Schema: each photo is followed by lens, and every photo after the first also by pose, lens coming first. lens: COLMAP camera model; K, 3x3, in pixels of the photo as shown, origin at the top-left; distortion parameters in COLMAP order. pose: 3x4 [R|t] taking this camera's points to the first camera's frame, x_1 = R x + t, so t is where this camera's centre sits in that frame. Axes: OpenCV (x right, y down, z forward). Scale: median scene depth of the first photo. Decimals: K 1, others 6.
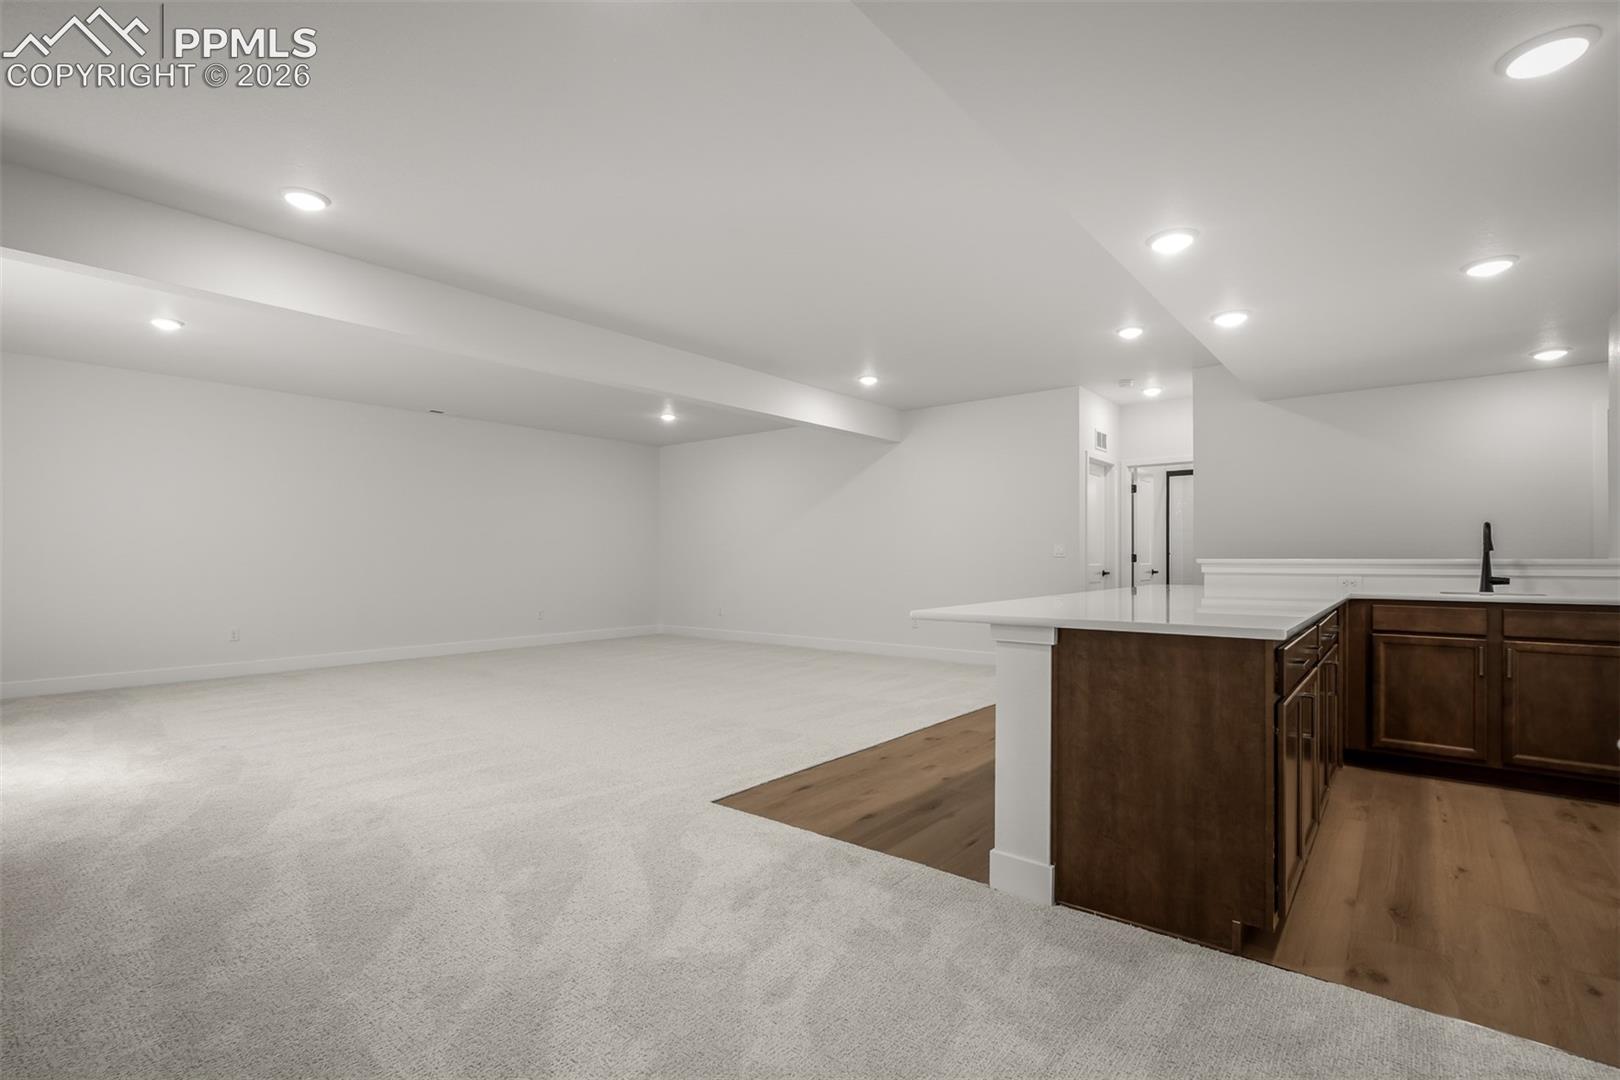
lens RADIAL K [[737.1, 0, 829.8], [0, 737.1, 560.6], [0, 0, 1]] dist [0.004557, -0.000119]
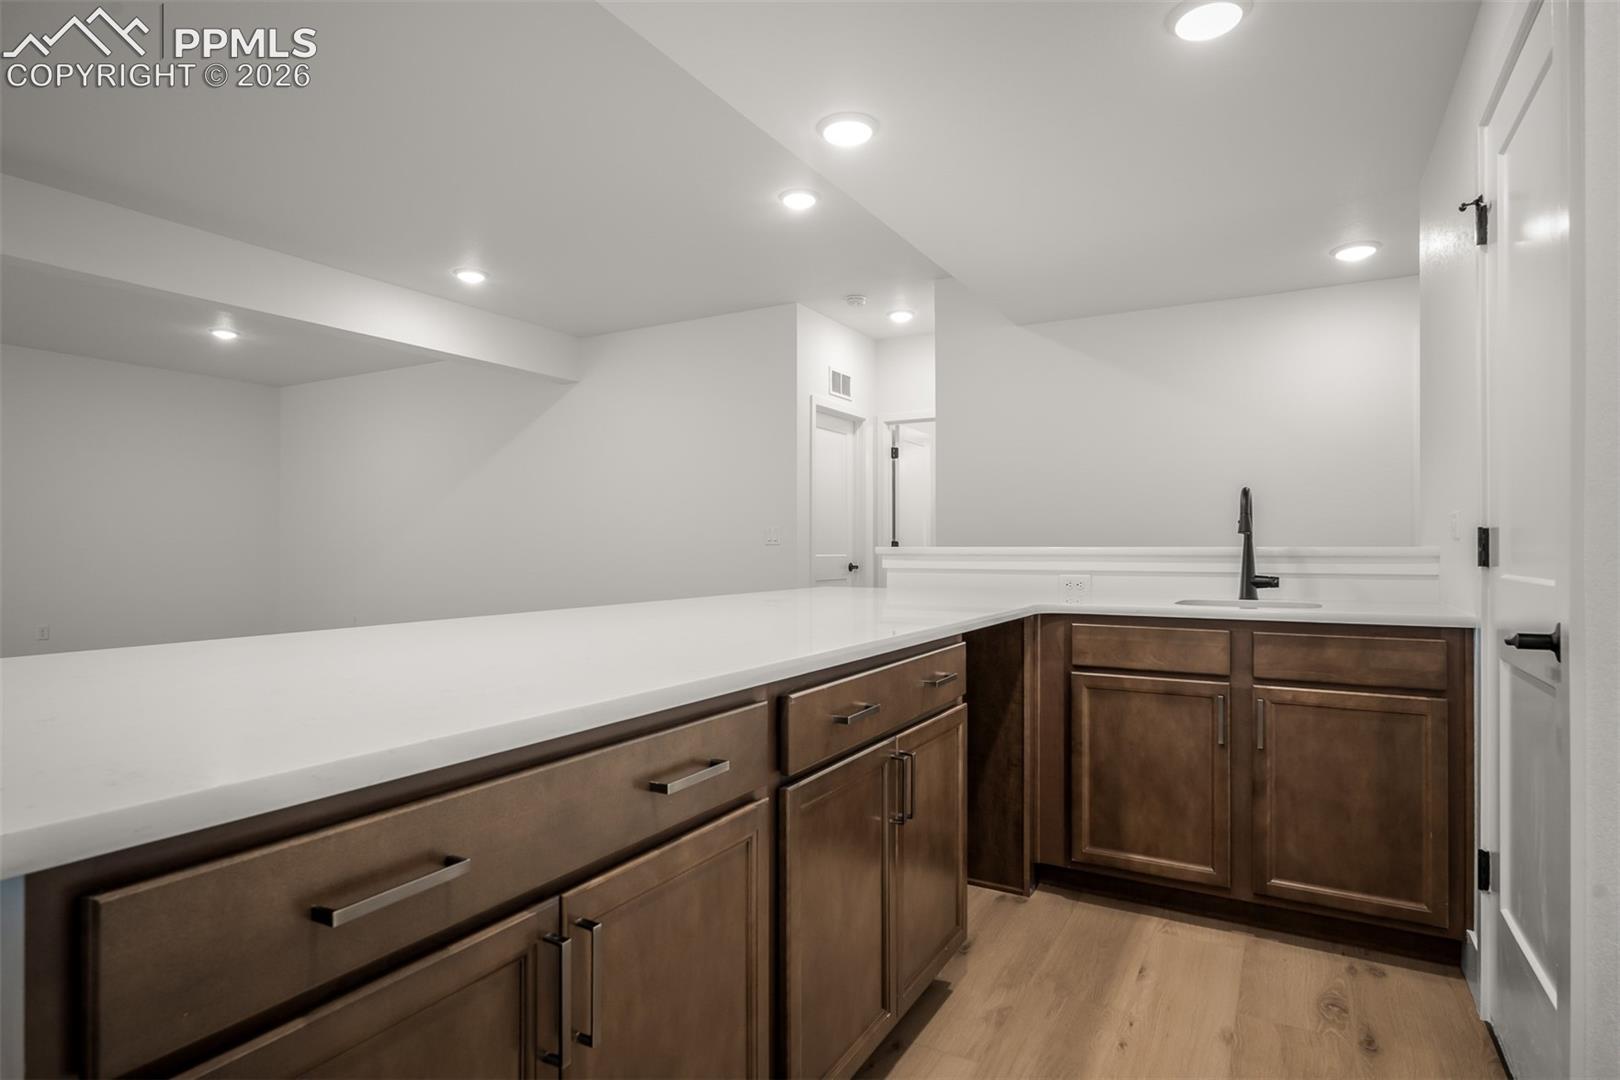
lens RADIAL K [[862.4, 0, 810.0], [0, 862.4, 544.5], [0, 0, 1]] dist [0.004721, 0.002077]
pose [[0.987631, 0.000968, 0.156791, 0.418617], [0.000082, 0.999978, -0.006694, 0.000513], [-0.156794, 0.006624, 0.987609, 0.345463]]
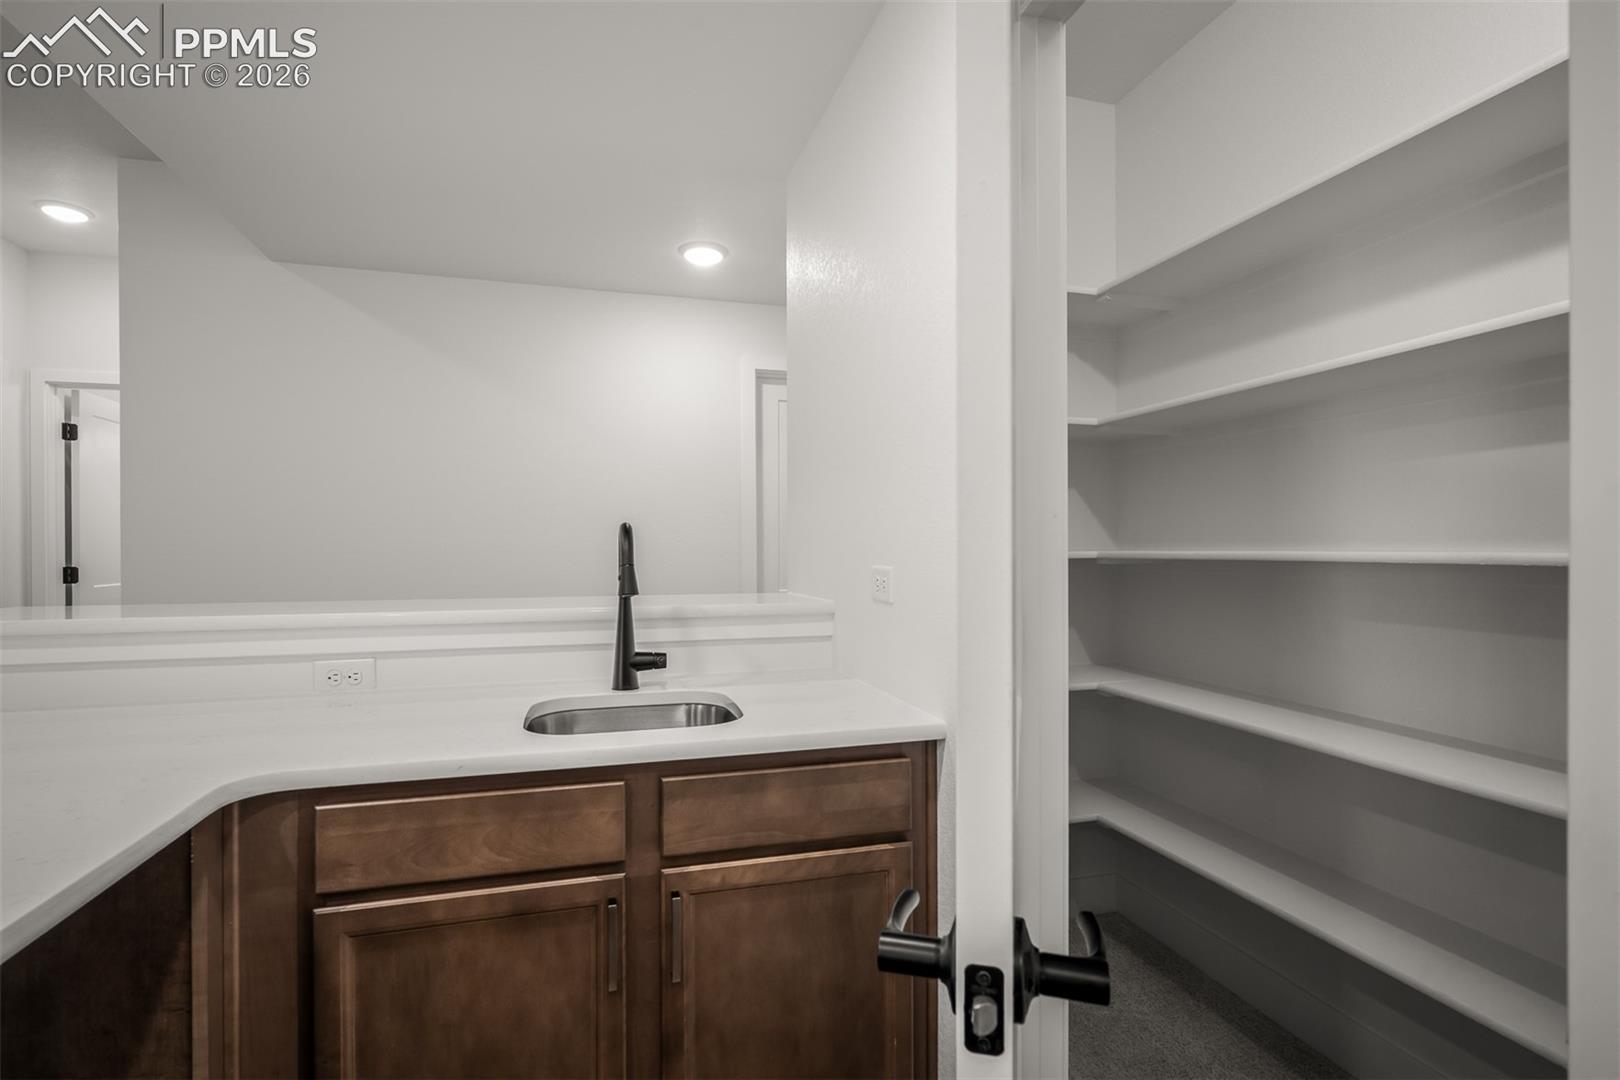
lens RADIAL K [[768.3, 0, 814.6], [0, 768.3, 548.5], [0, 0, 1]] dist [-0.002804, -0.000929]
pose [[0.571879, -0.001588, 0.820337, 0.608654], [0.005655, 0.999982, -0.002006, -0.037463], [-0.820319, 0.005786, 0.571877, 0.681574]]
